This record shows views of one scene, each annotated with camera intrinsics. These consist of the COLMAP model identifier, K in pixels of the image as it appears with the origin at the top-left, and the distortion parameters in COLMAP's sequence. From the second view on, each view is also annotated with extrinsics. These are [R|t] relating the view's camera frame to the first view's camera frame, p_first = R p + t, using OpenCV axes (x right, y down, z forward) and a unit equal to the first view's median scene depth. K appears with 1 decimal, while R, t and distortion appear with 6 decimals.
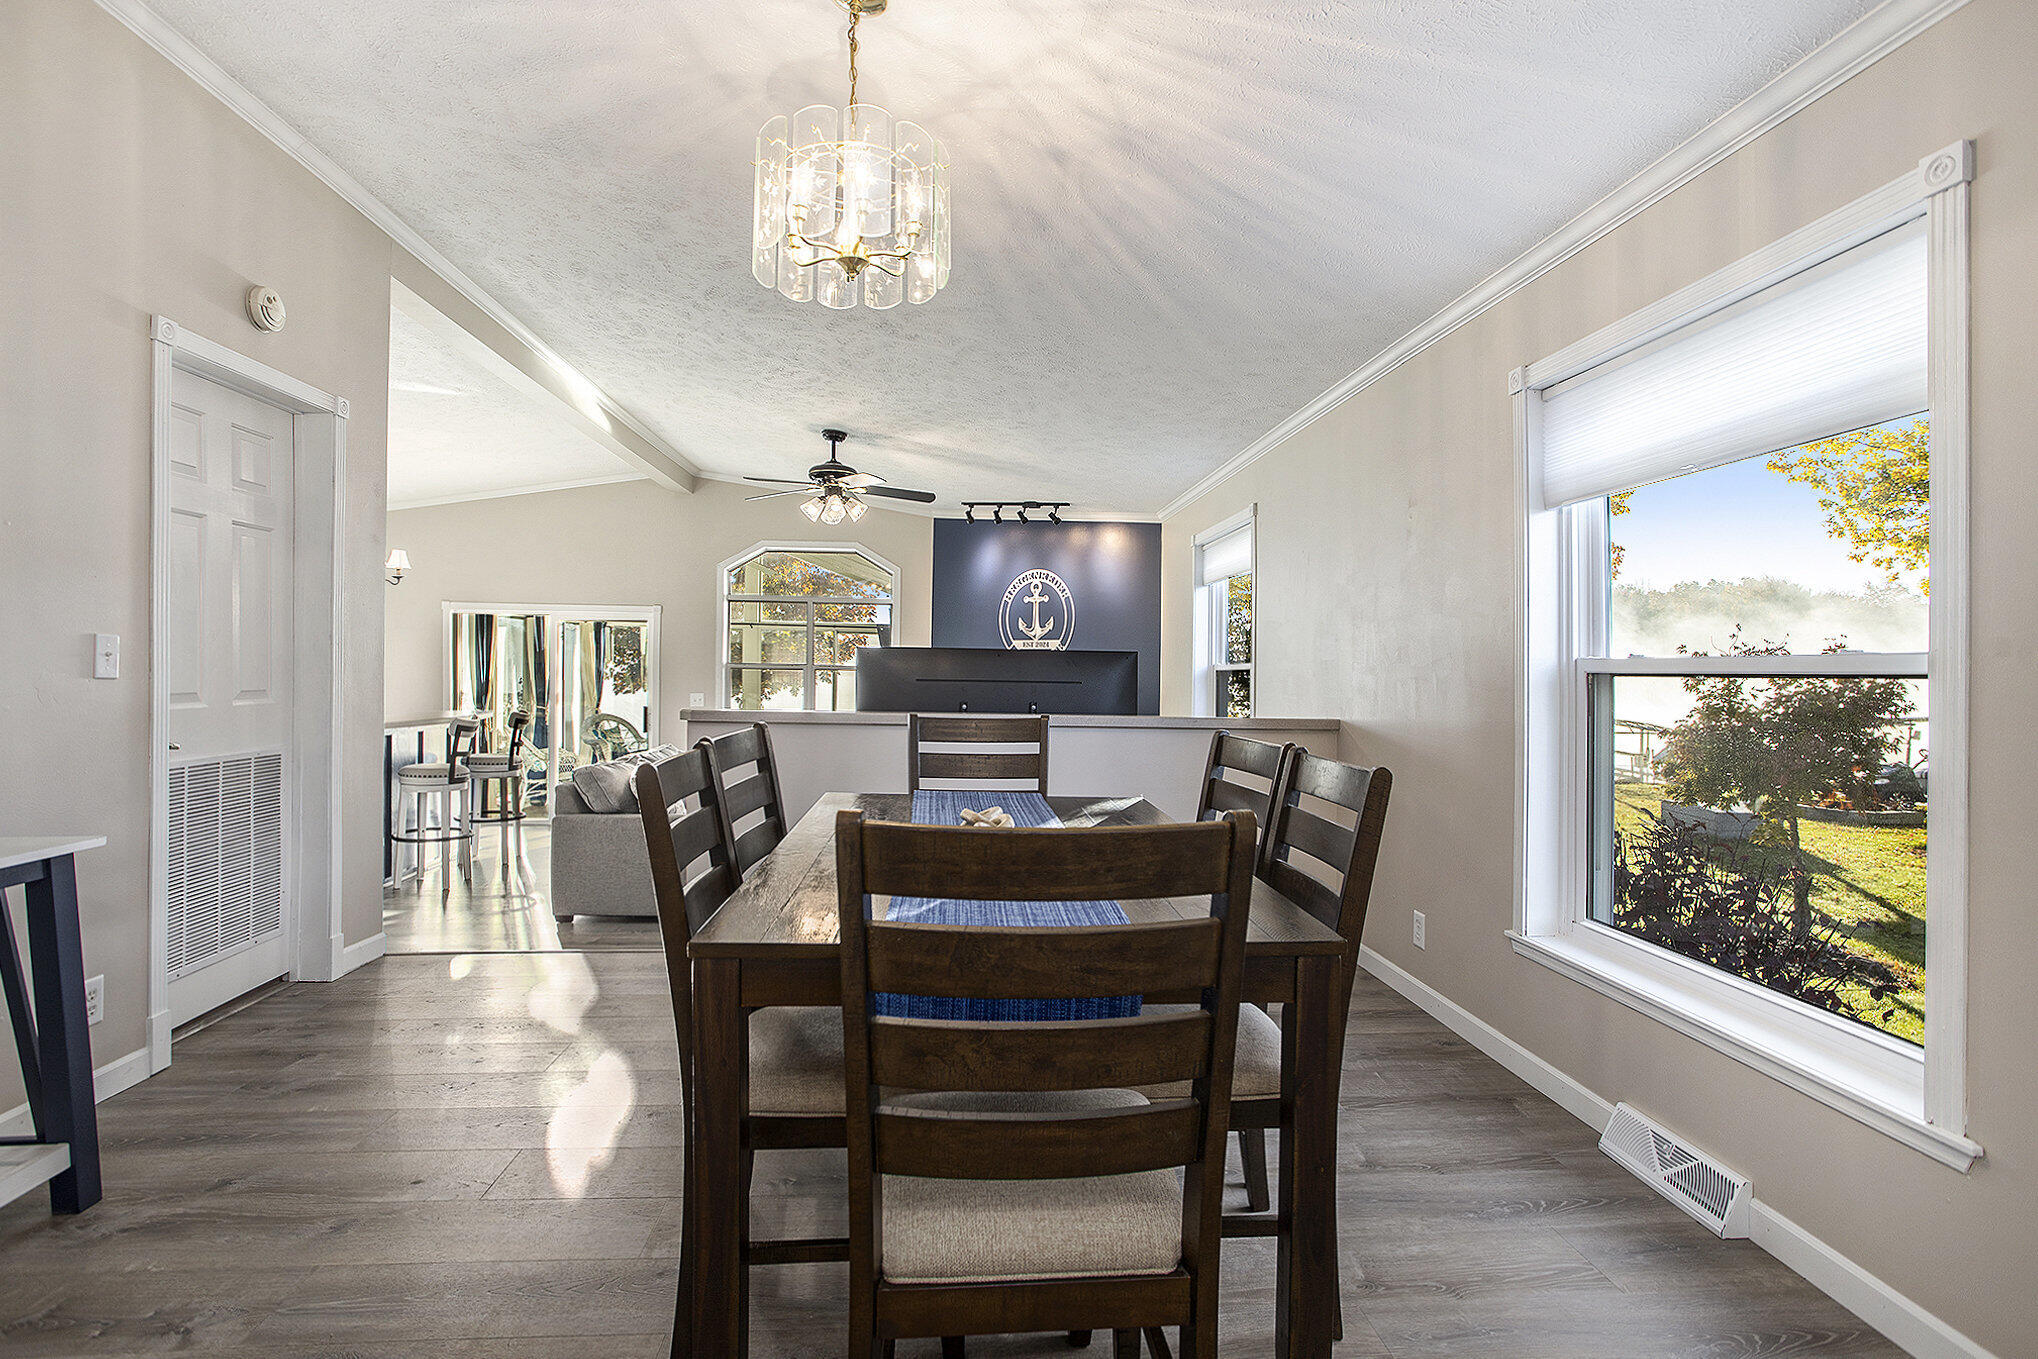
lens RADIAL K [[1002.8, 0, 1020.0], [0, 1002.8, 662.6], [0, 0, 1]] dist [-0.063938, 0.023700]
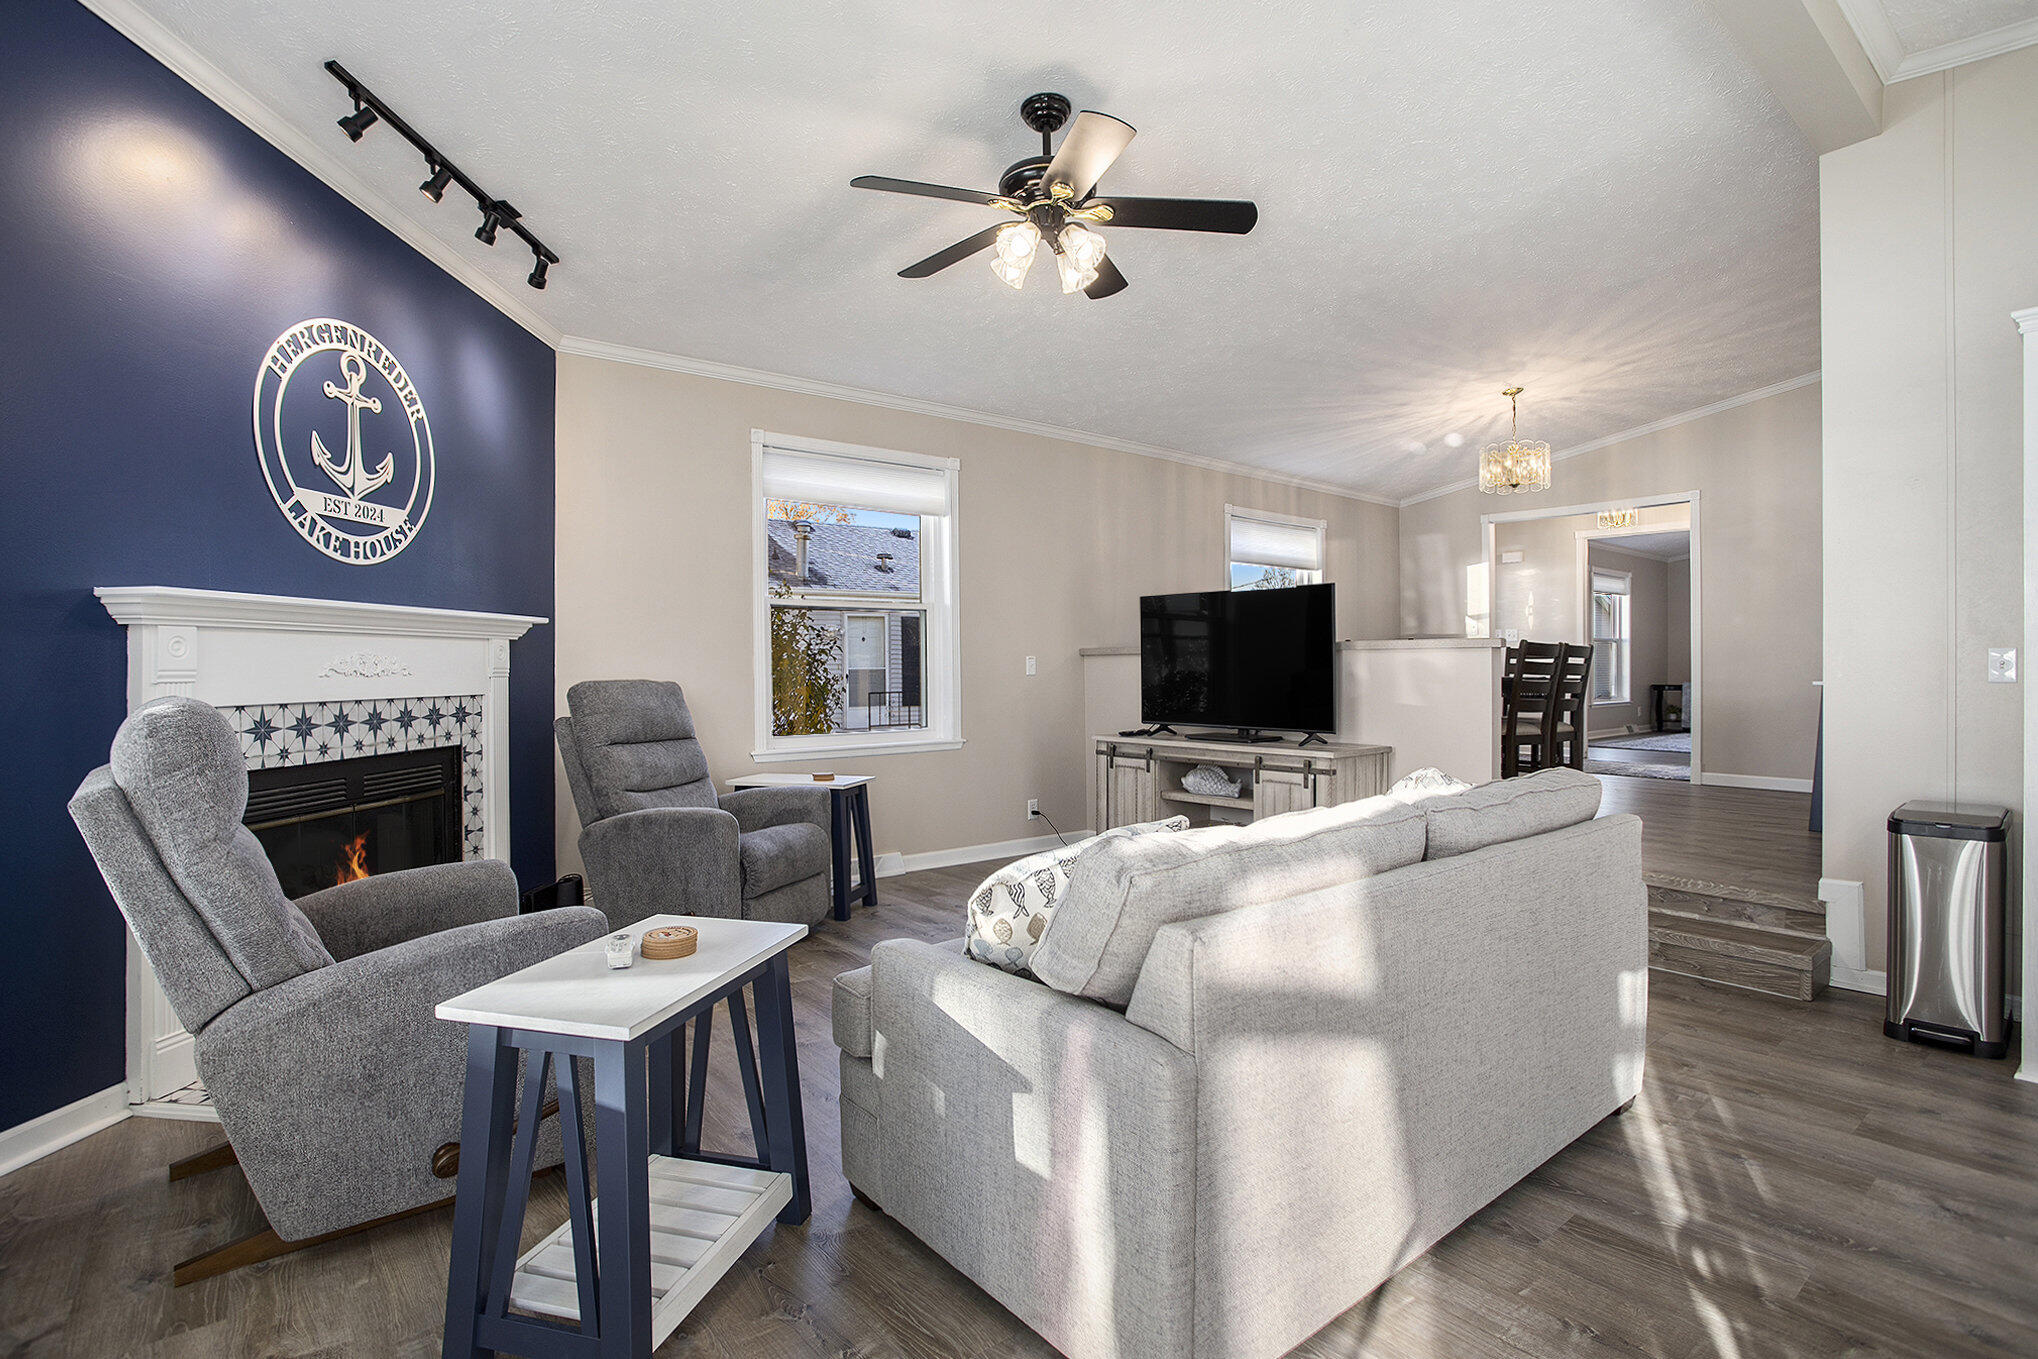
lens RADIAL K [[1025.1, 0, 1002.0], [0, 1025.1, 669.8], [0, 0, 1]] dist [-0.017508, 0.000208]
pose [[-0.555152, -0.011571, 0.831669, -0.471293], [-0.006137, 0.999933, 0.009815, 0.040971], [-0.831727, 0.000345, -0.555185, 1.010923]]
